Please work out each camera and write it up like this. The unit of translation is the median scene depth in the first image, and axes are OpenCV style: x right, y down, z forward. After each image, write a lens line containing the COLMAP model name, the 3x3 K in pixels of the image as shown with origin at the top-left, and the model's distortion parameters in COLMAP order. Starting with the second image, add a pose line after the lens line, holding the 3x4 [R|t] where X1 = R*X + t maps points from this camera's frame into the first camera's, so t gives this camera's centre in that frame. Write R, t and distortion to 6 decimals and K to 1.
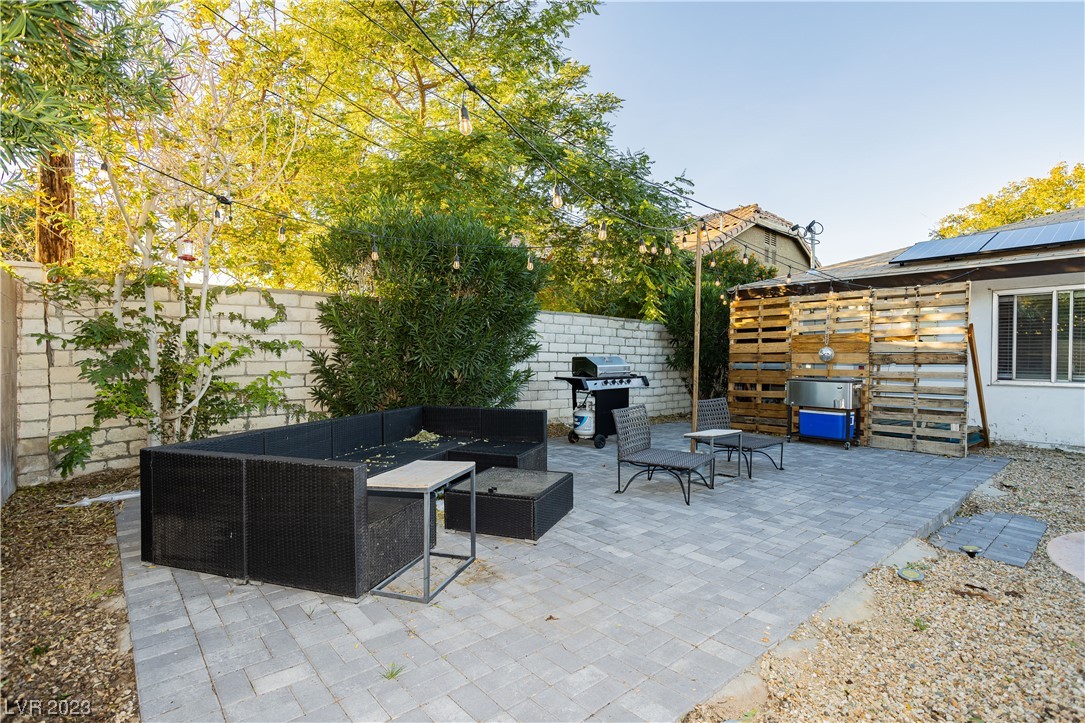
lens RADIAL K [[527.5, 0, 542.5], [0, 527.5, 361.5], [0, 0, 1]] dist [-0.003232, 0.000398]
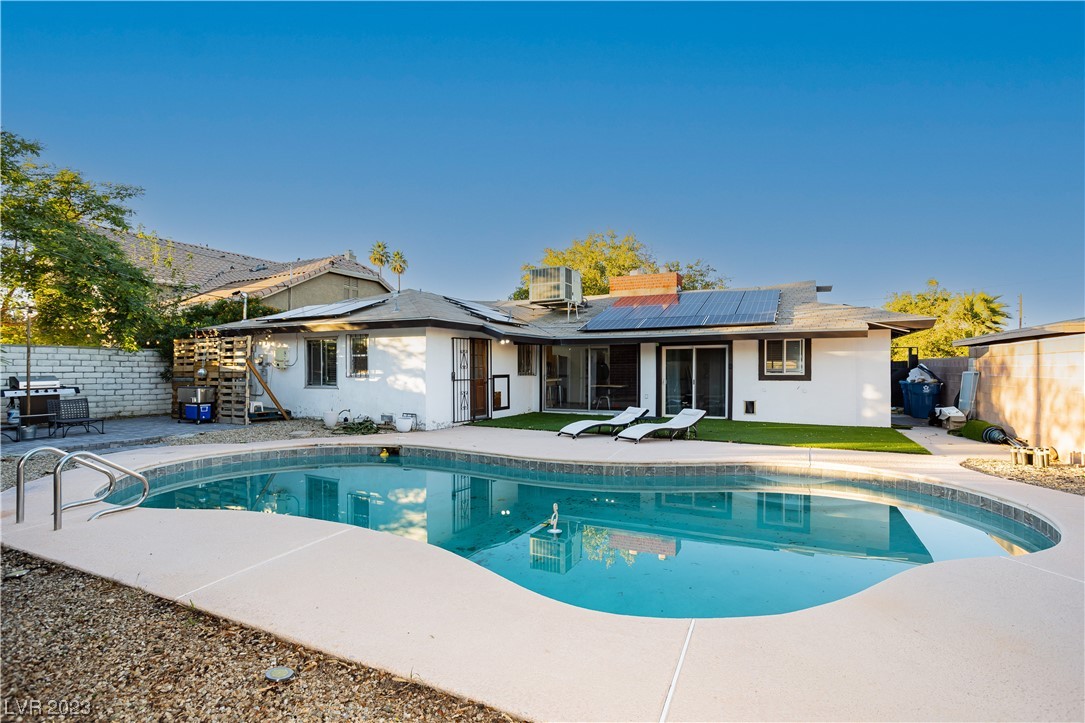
lens RADIAL K [[521.1, 0, 542.9], [0, 521.1, 400.3], [0, 0, 1]] dist [0.001347, 0.000723]
pose [[0.924316, -0.032549, 0.380236, 0.925685], [0.010995, 0.998214, 0.058722, -0.011808], [-0.381468, -0.050097, 0.923023, -1.069273]]
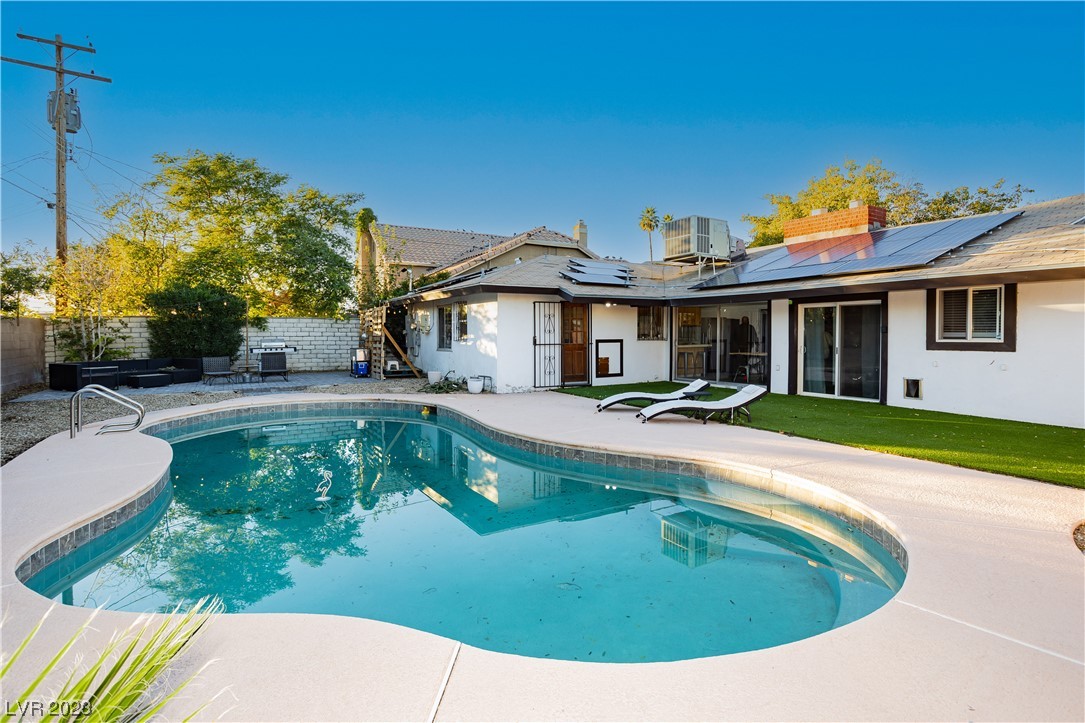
lens RADIAL K [[527.5, 0, 542.5], [0, 527.5, 361.5], [0, 0, 1]] dist [-0.003232, 0.000398]
pose [[0.985850, -0.002180, -0.167617, 1.647760], [0.010242, 0.998831, 0.047250, -0.007149], [0.167318, -0.048298, 0.984719, -1.076119]]
